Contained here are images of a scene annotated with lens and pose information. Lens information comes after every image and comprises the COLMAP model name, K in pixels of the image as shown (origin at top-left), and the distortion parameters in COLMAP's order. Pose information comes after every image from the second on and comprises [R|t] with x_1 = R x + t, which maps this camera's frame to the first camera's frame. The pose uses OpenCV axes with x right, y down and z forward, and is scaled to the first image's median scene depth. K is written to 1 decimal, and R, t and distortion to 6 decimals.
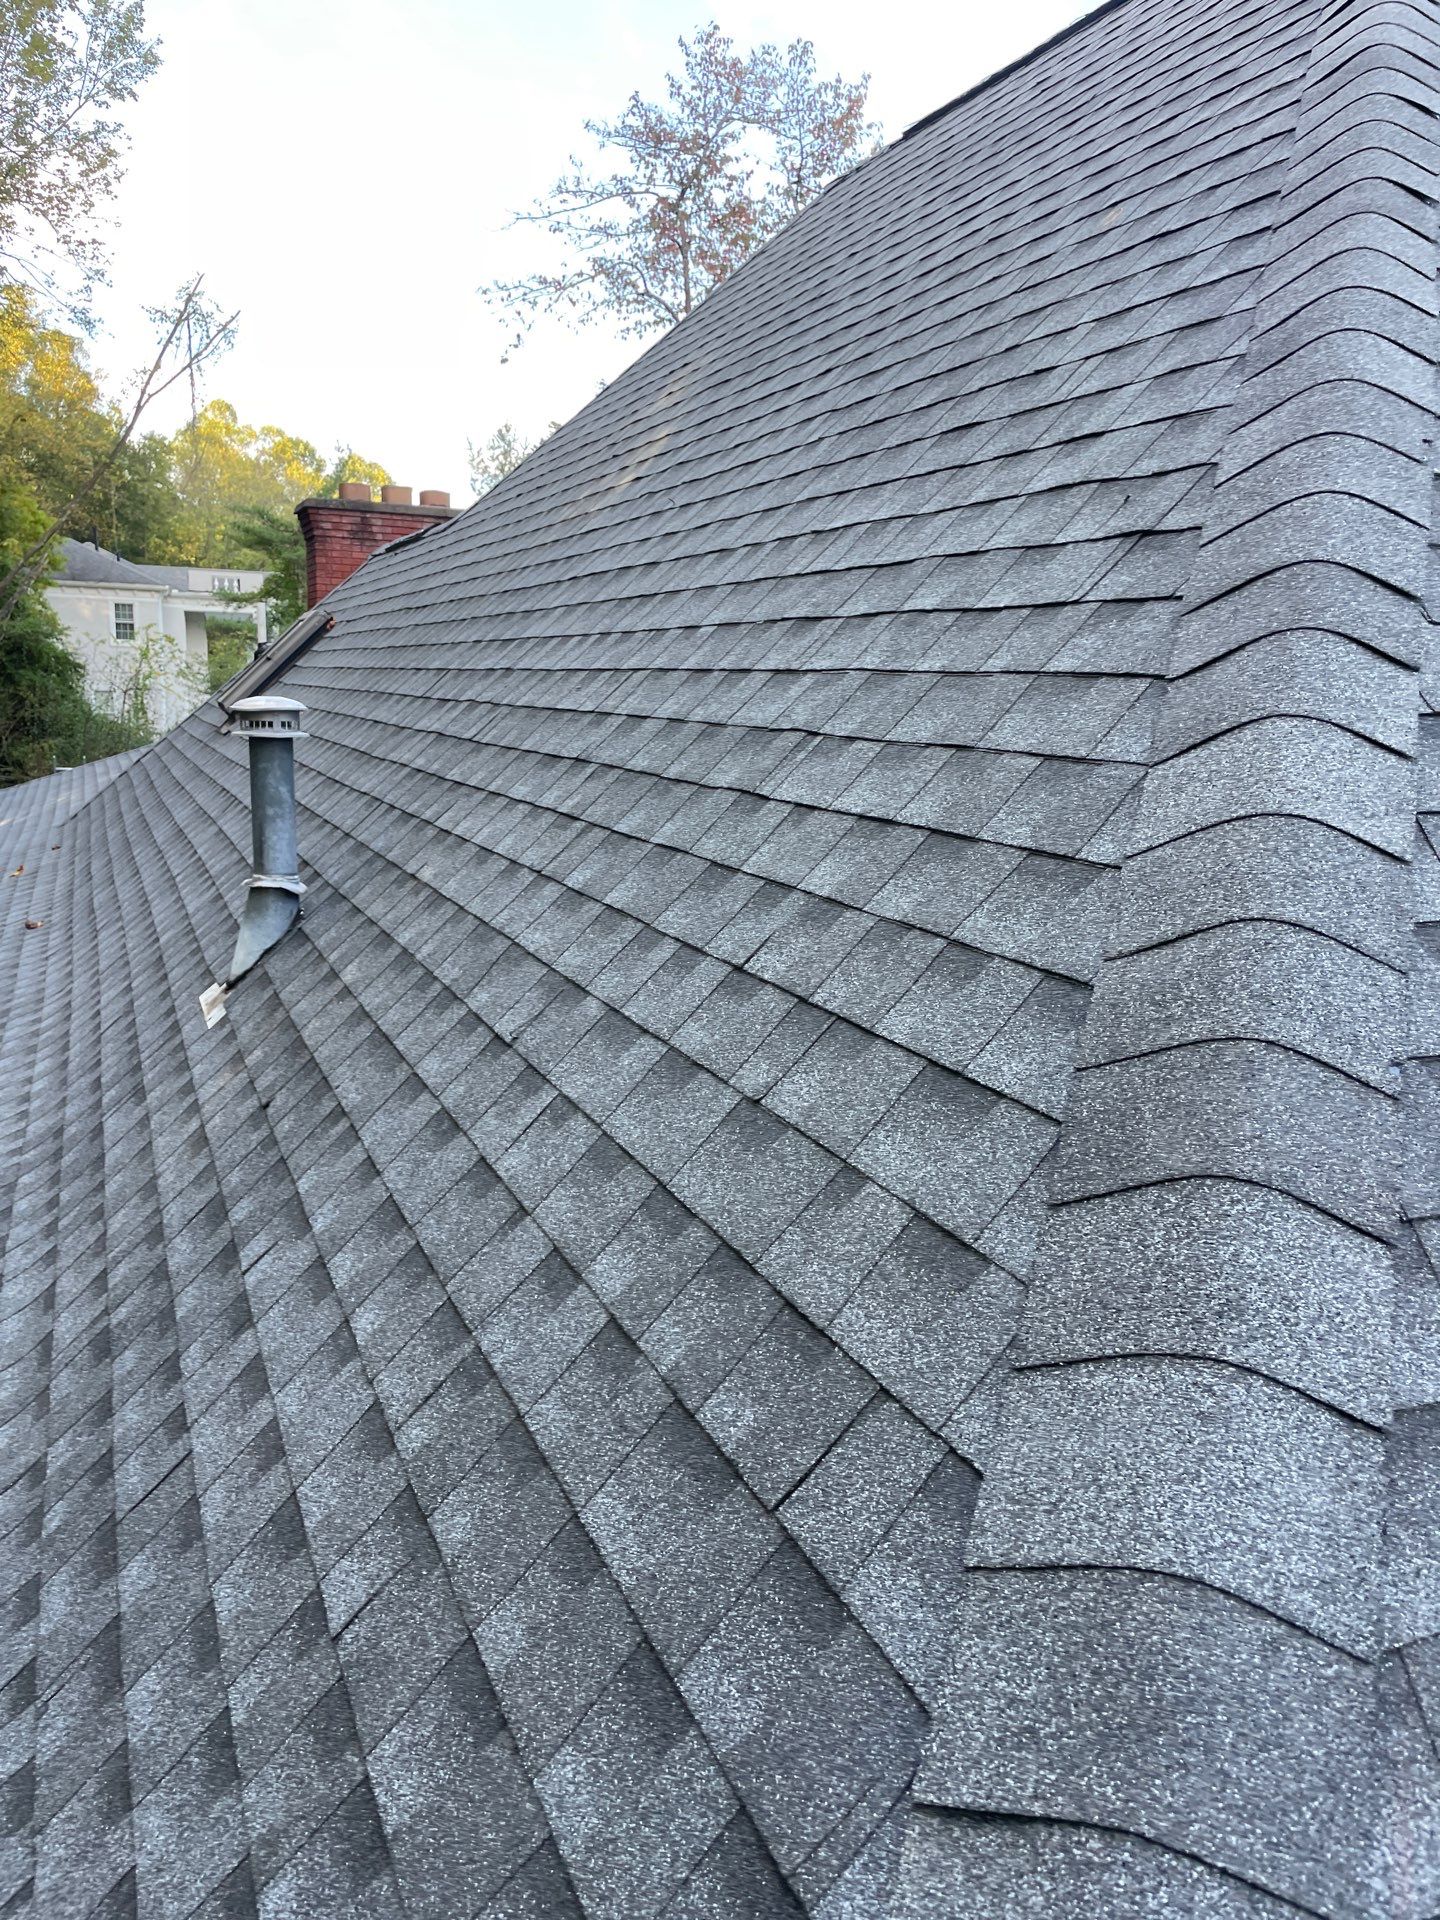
lens RADIAL K [[1472.4, 0, 719.7], [0, 1472.4, 970.6], [0, 0, 1]] dist [0.095992, -0.128558]
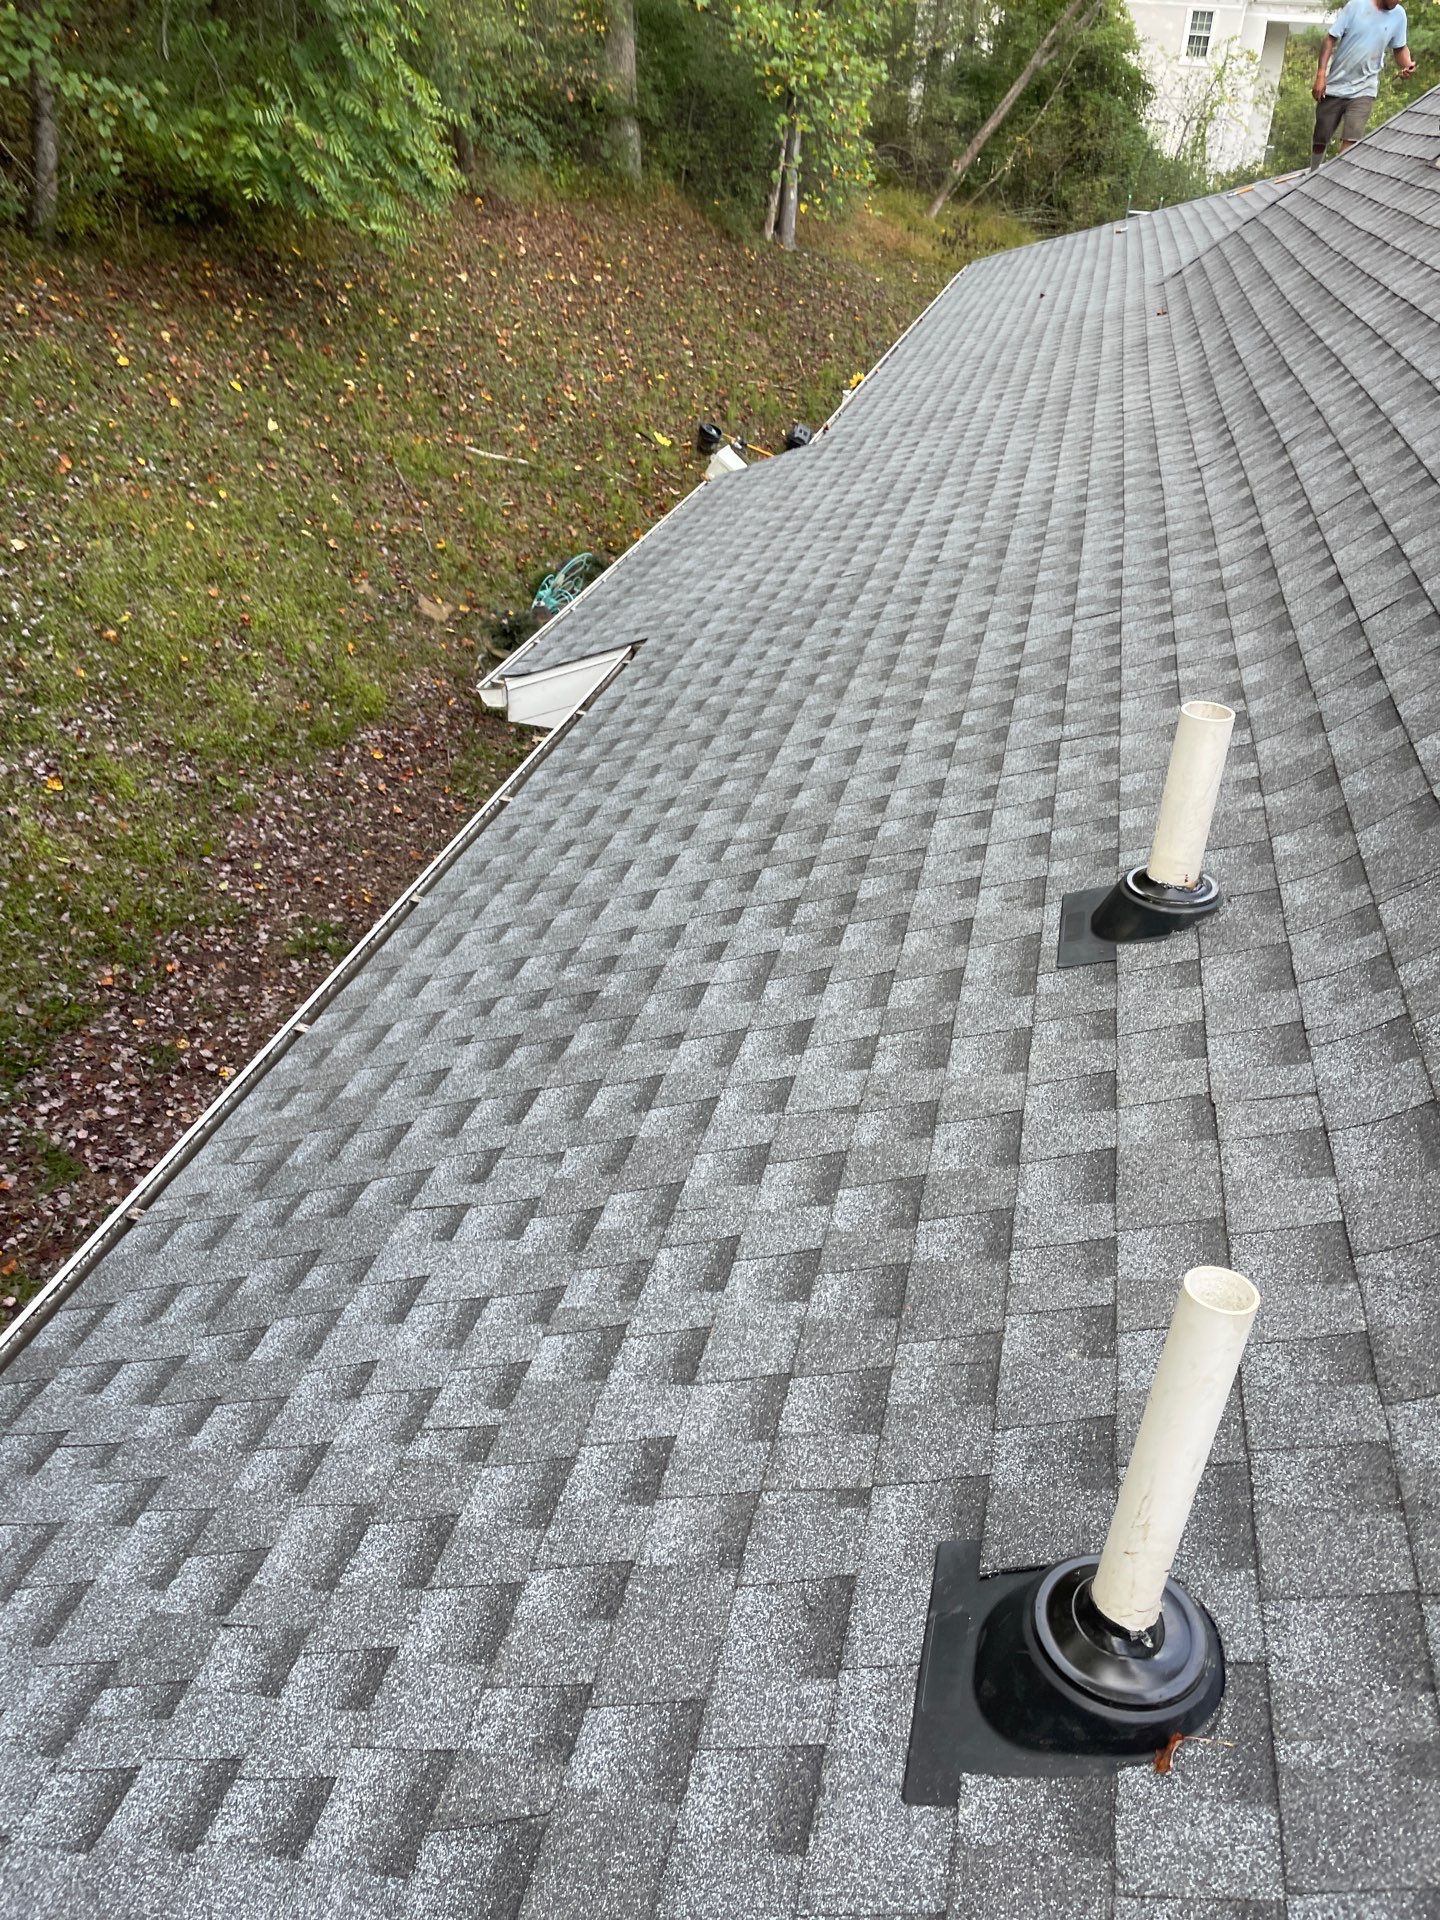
lens RADIAL K [[1491.6, 0, 737.2], [0, 1491.6, 996.4], [0, 0, 1]] dist [0.065279, -0.069837]
pose [[0.816489, 0.312811, -0.485279, -0.295352], [-0.135449, 0.920834, 0.365675, -0.018136], [0.561248, -0.232839, 0.794220, 0.261437]]
